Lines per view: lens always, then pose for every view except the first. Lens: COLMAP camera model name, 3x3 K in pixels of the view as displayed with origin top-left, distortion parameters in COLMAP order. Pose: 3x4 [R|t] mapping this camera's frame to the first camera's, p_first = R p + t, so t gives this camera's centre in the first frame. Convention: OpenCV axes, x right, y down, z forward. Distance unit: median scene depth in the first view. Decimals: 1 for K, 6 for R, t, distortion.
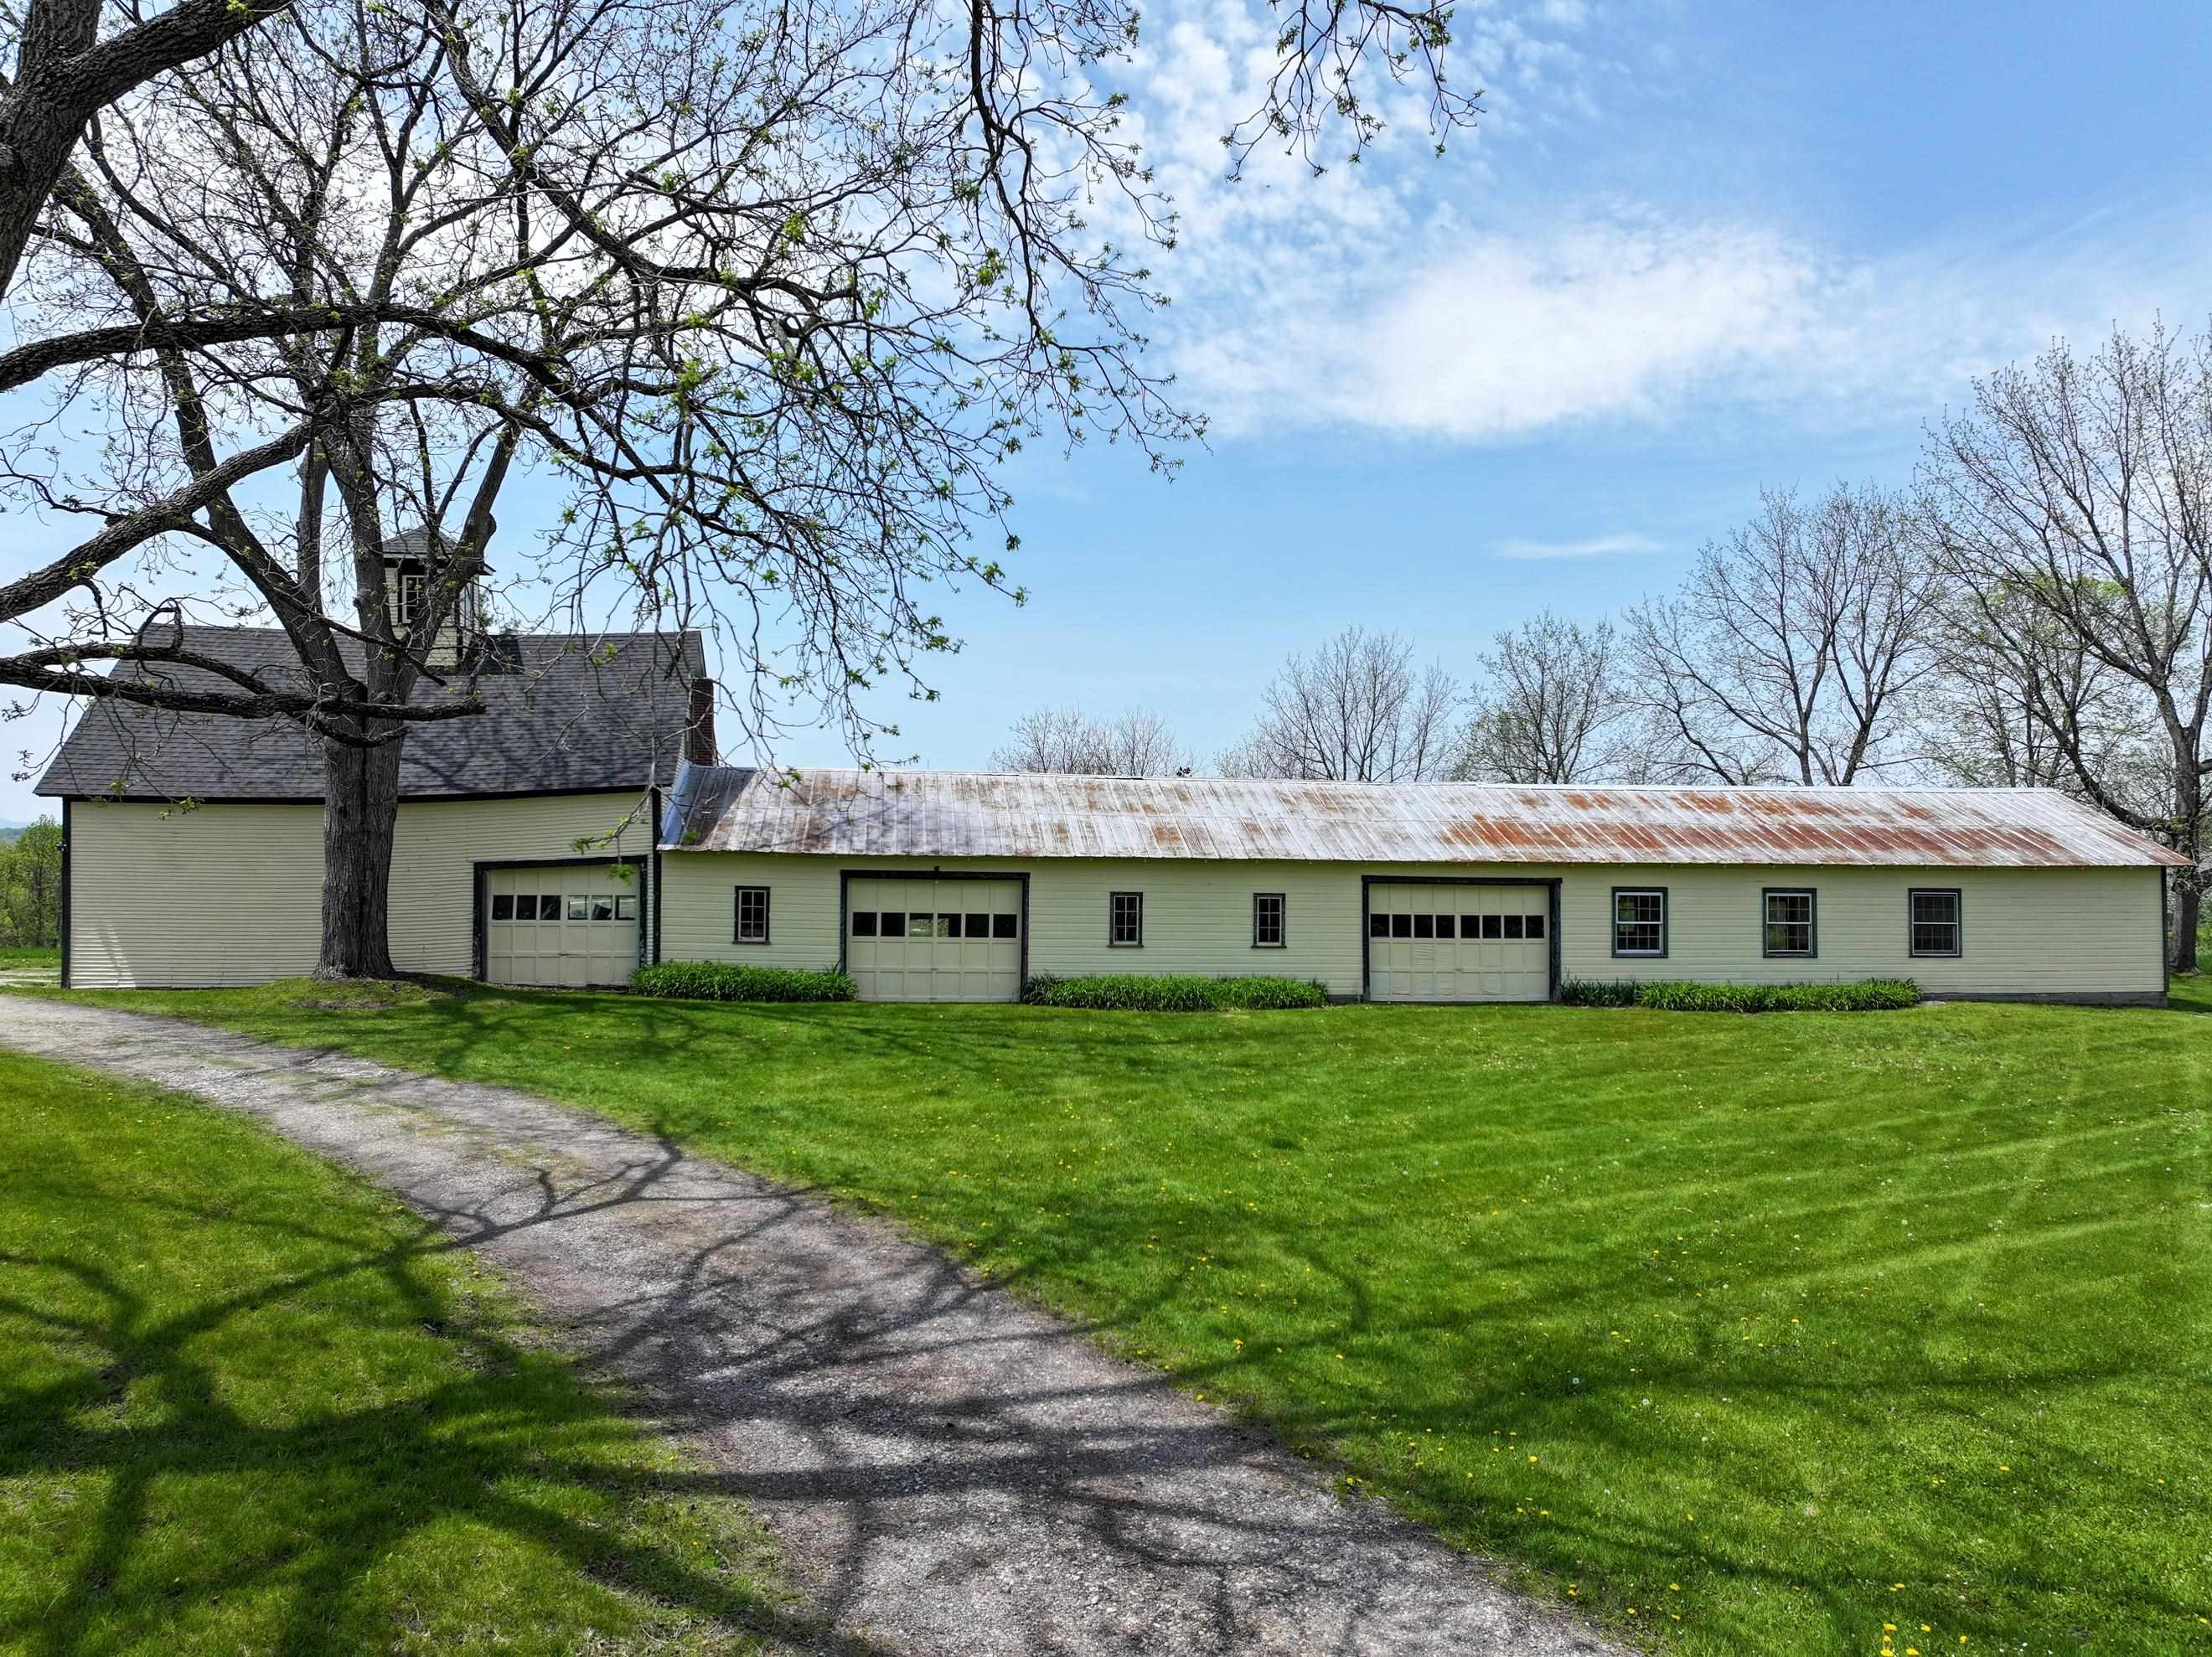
lens RADIAL K [[1562.3, 0, 1105.8], [0, 1562.3, 828.6], [0, 0, 1]] dist [0.003494, 0.012891]
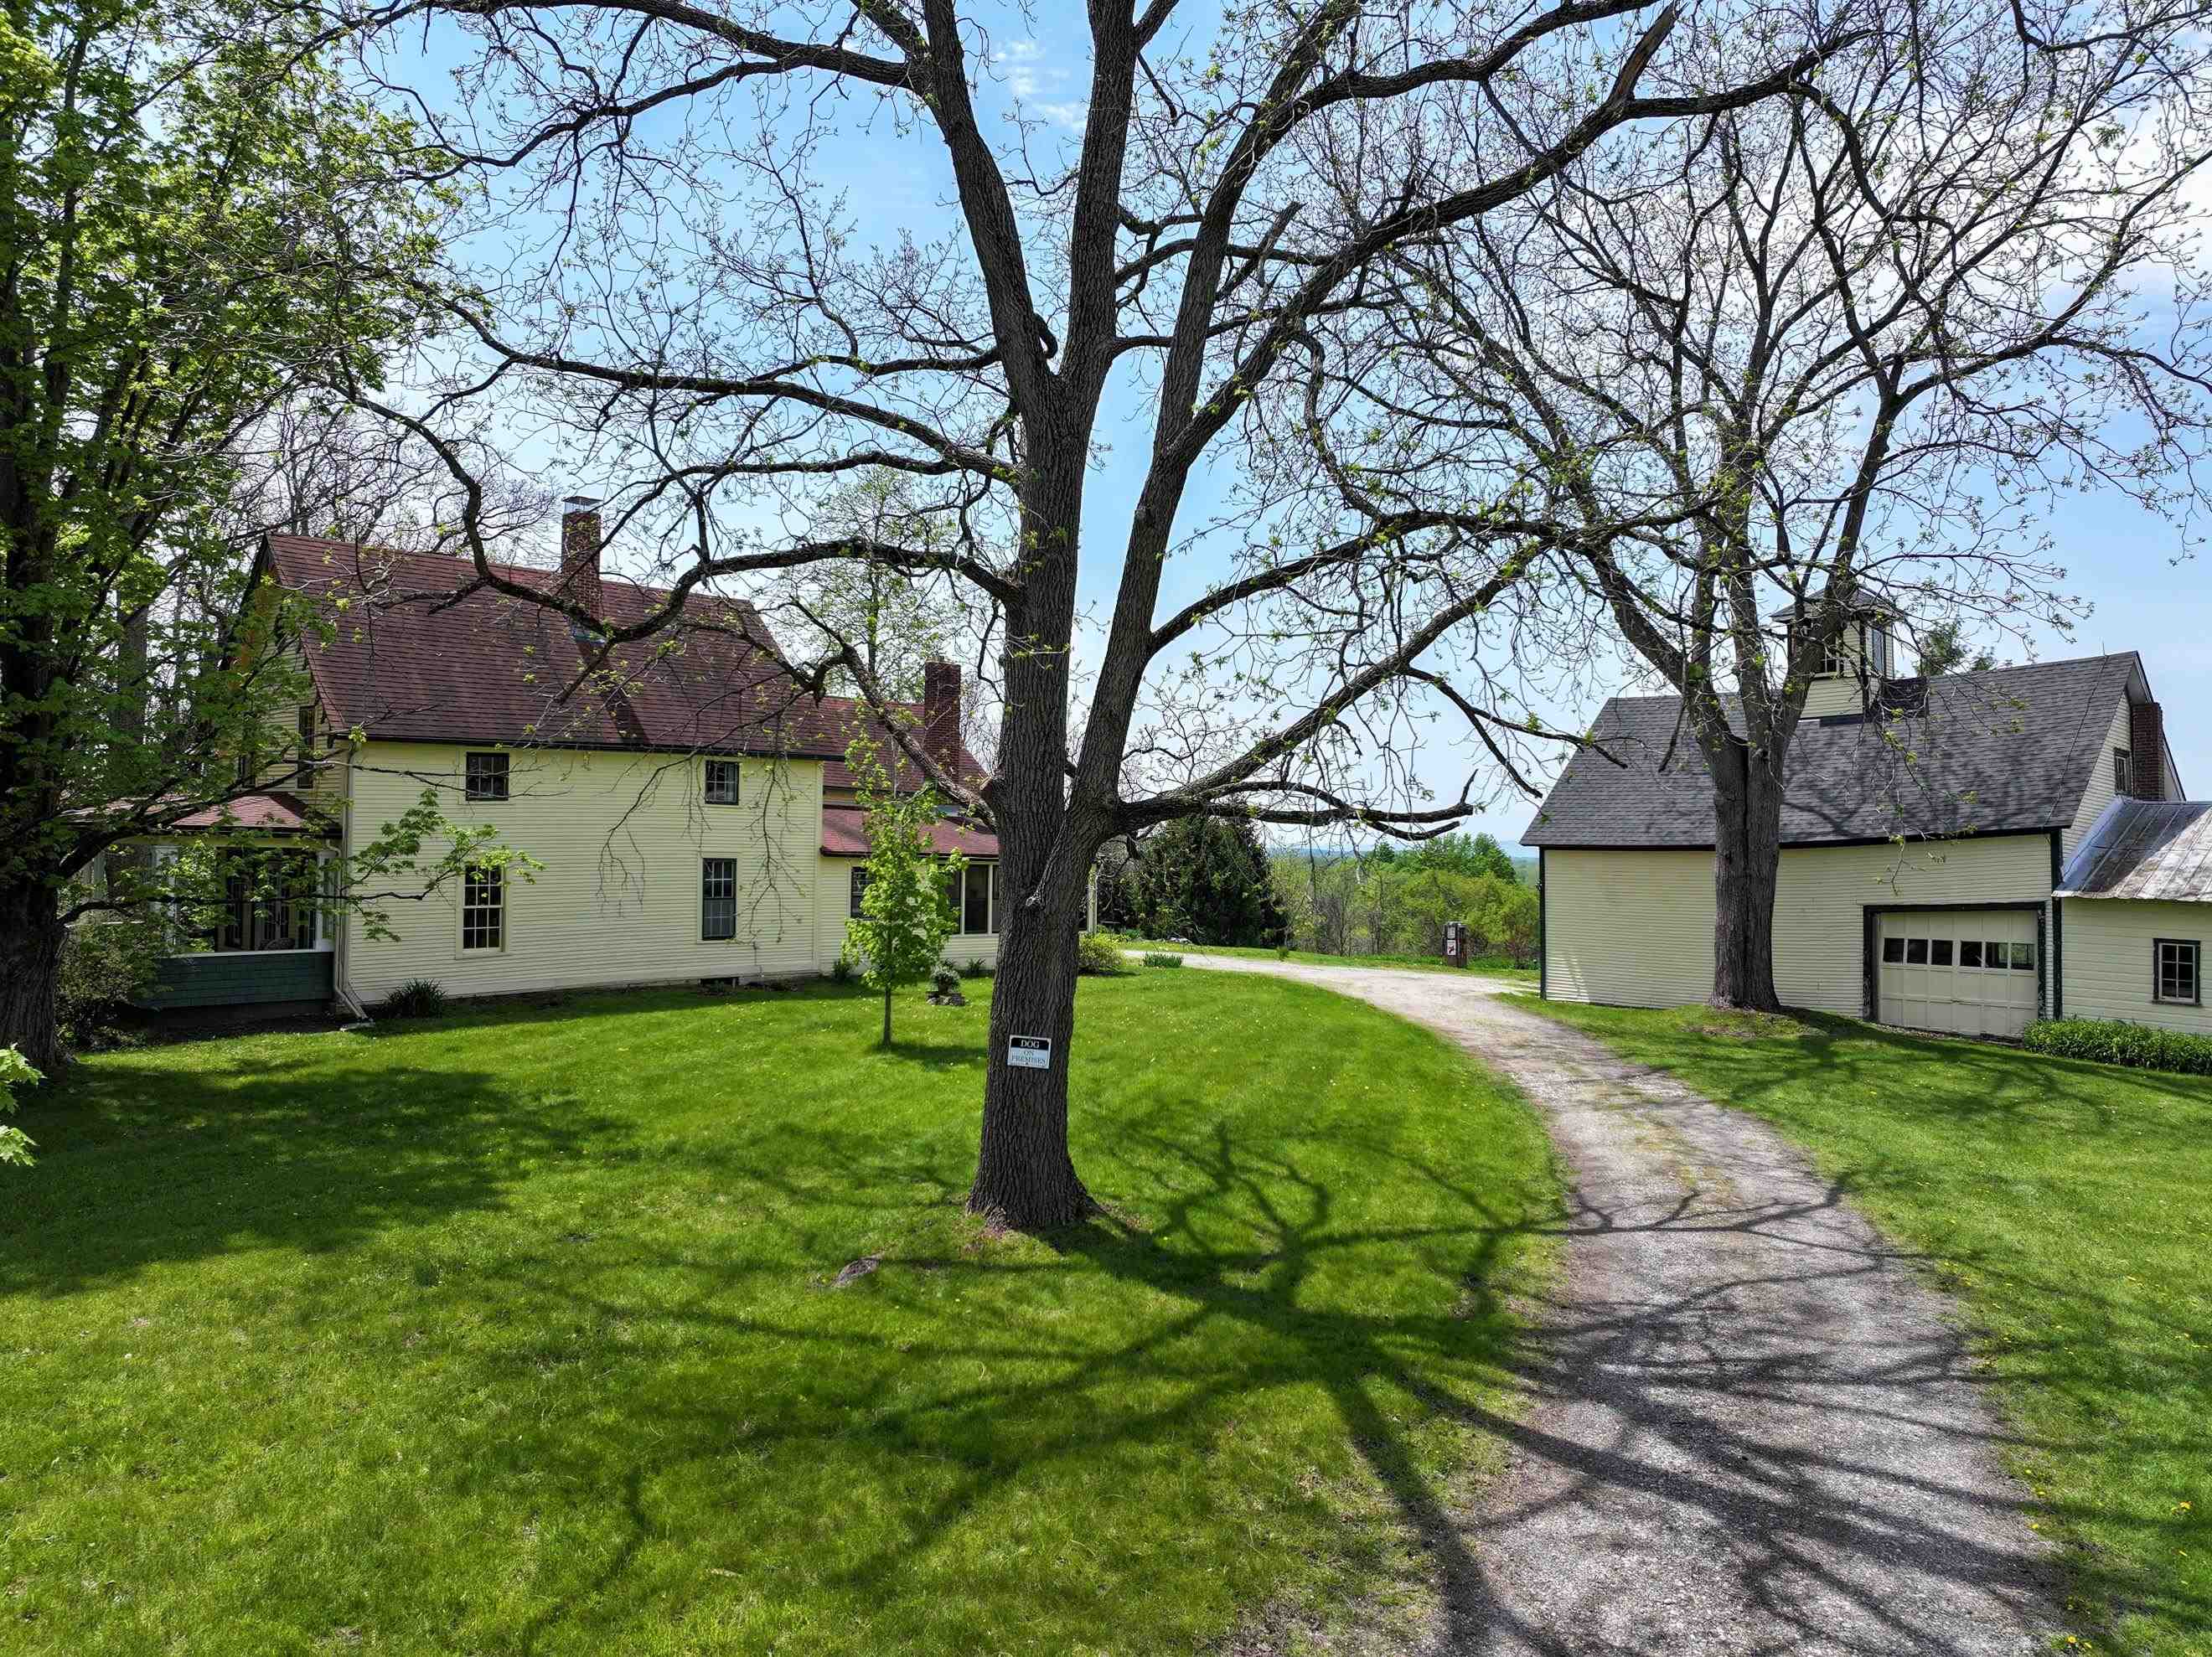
lens RADIAL K [[1562.3, 0, 1104.4], [0, 1562.3, 832.2], [0, 0, 1]] dist [0.003494, 0.012891]
pose [[0.568386, -0.016433, -0.822598, 0.473008], [0.005602, 0.999855, -0.016103, -0.037890], [0.822743, 0.004544, 0.568396, 0.000687]]
